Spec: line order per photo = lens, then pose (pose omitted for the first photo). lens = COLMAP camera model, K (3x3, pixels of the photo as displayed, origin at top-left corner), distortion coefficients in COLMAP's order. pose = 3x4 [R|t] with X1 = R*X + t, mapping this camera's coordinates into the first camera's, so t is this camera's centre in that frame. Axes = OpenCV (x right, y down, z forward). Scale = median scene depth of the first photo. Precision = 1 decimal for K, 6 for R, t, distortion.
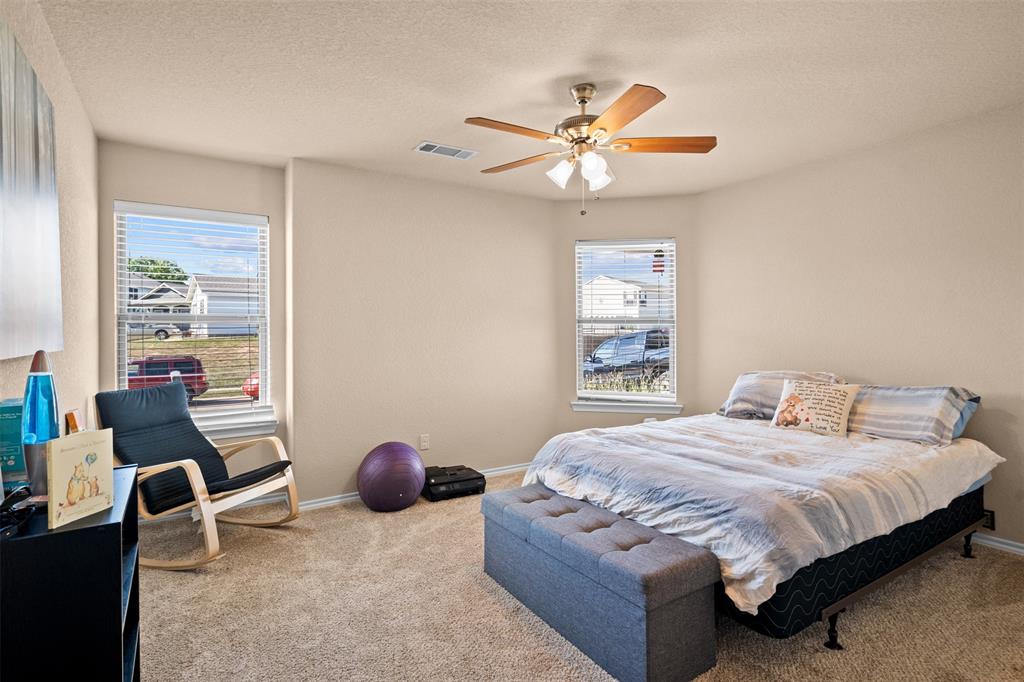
lens RADIAL K [[497.7, 0, 512.8], [0, 497.7, 345.7], [0, 0, 1]] dist [-0.002356, 0.000710]
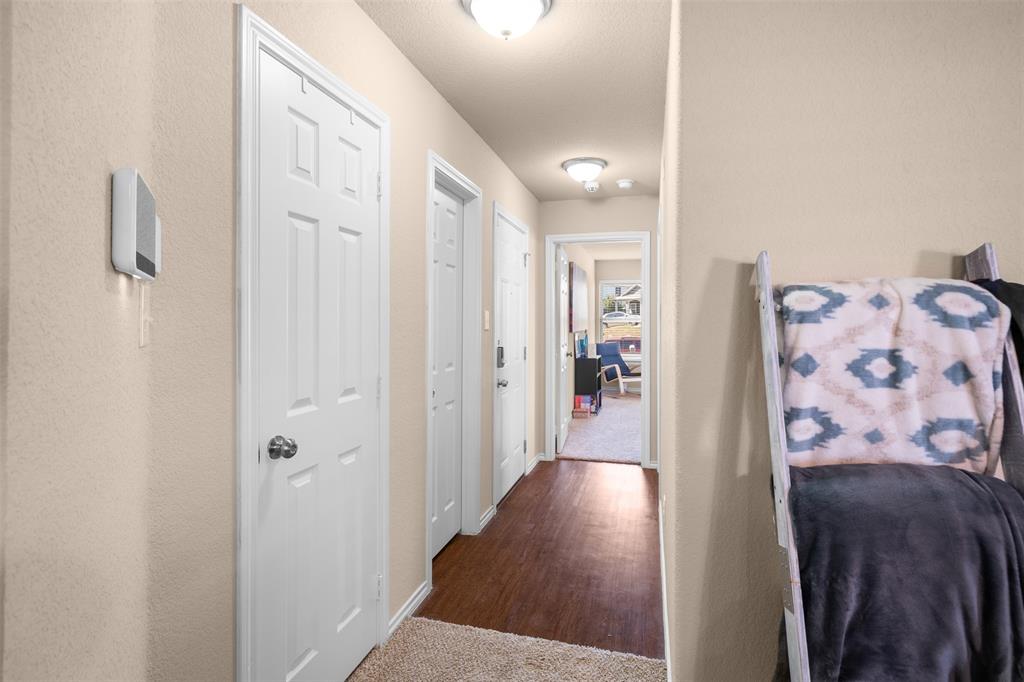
lens RADIAL K [[497.7, 0, 512.5], [0, 497.7, 335.2], [0, 0, 1]] dist [-0.002356, 0.000710]
pose [[0.650315, 0.012883, -0.759555, 1.279087], [-0.008214, 0.999917, 0.009926, 0.012867], [0.759620, -0.000216, 0.650367, -1.515975]]
